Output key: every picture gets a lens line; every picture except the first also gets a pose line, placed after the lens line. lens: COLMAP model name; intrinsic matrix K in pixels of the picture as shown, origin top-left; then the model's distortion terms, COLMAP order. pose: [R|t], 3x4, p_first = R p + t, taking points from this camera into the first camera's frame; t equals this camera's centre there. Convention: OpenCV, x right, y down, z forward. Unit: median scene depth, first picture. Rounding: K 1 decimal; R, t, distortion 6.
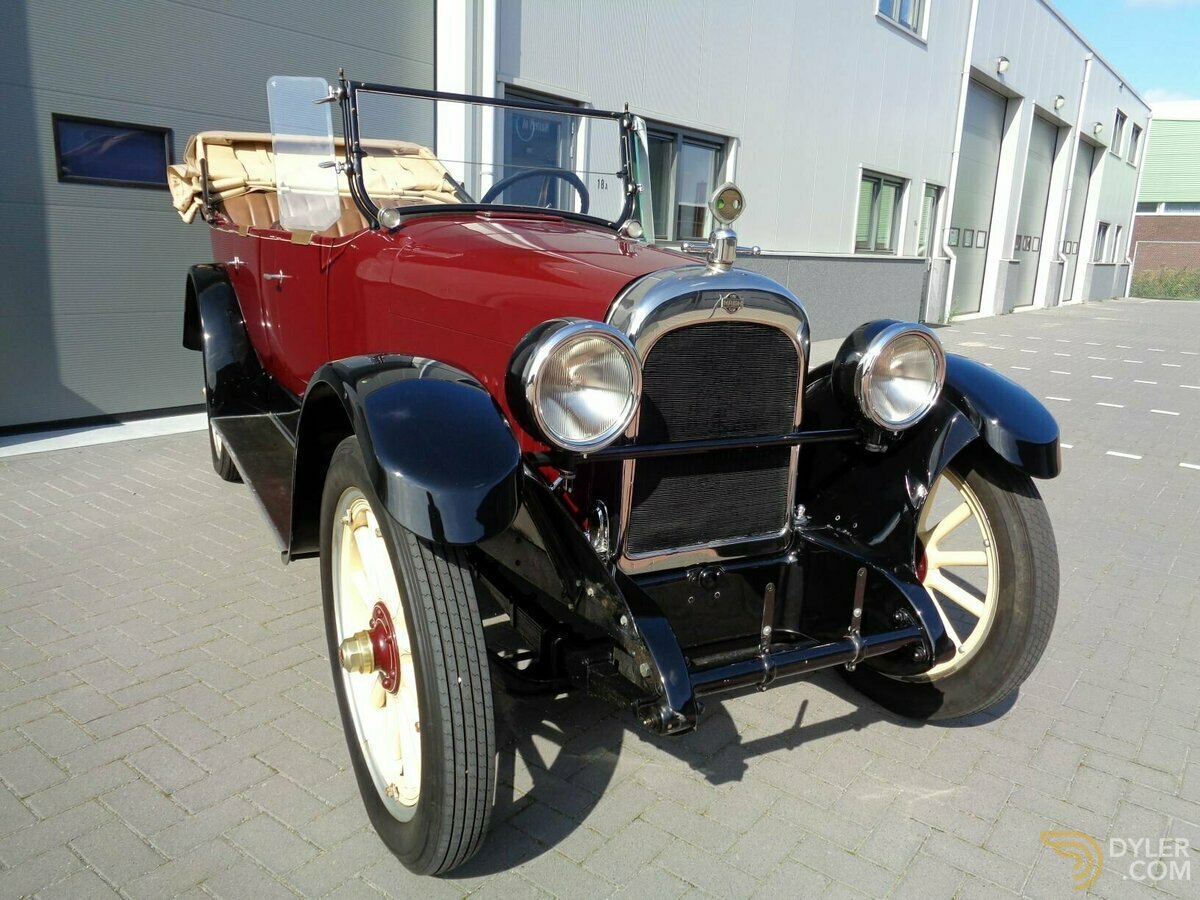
lens RADIAL K [[909.9, 0, 600.0], [0, 909.9, 450.0], [0, 0, 1]] dist [0.014100, 0.003226]
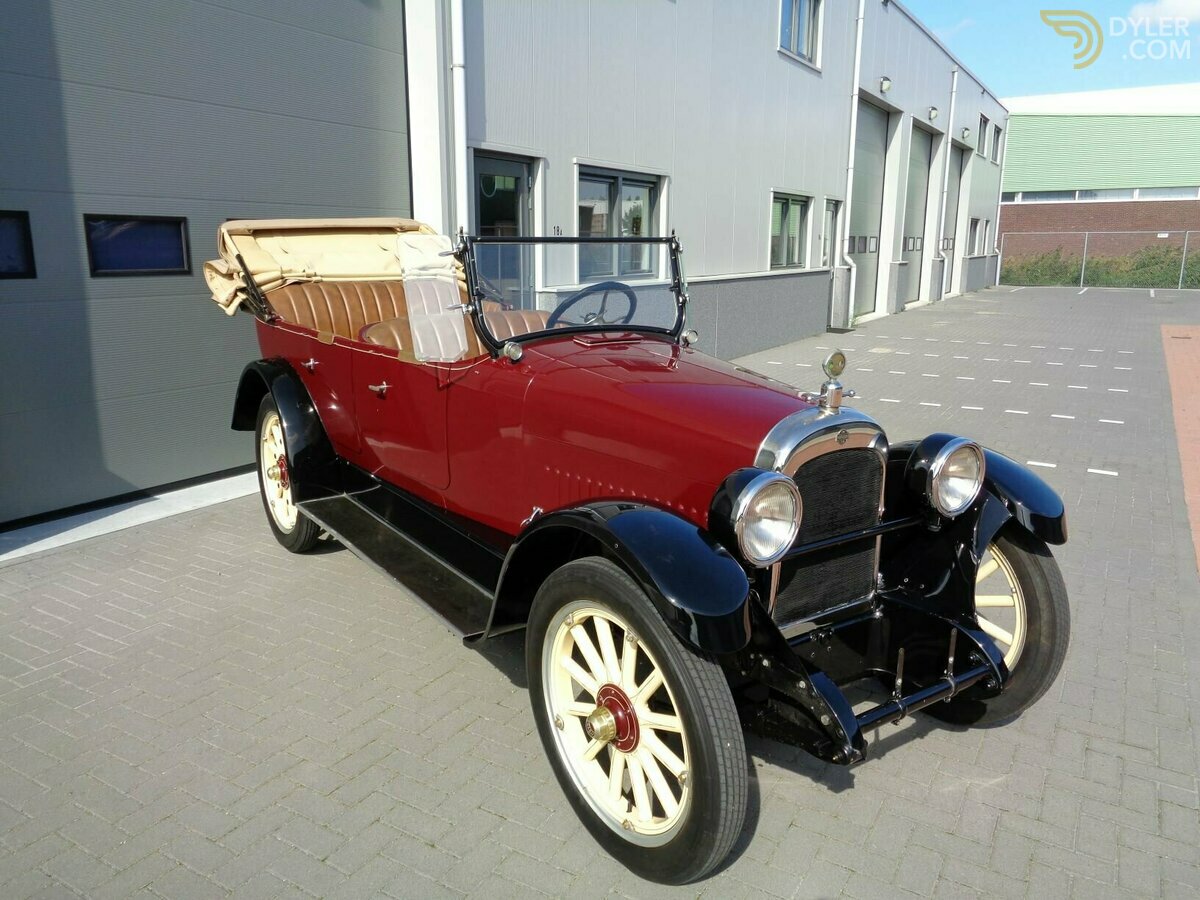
lens RADIAL K [[909.9, 0, 600.0], [0, 909.9, 450.0], [0, 0, 1]] dist [0.014100, 0.003226]
pose [[0.991877, -0.061075, 0.111580, -0.147747], [0.060654, 0.998133, 0.007168, -0.070594], [-0.111809, -0.000342, 0.993730, -0.121659]]
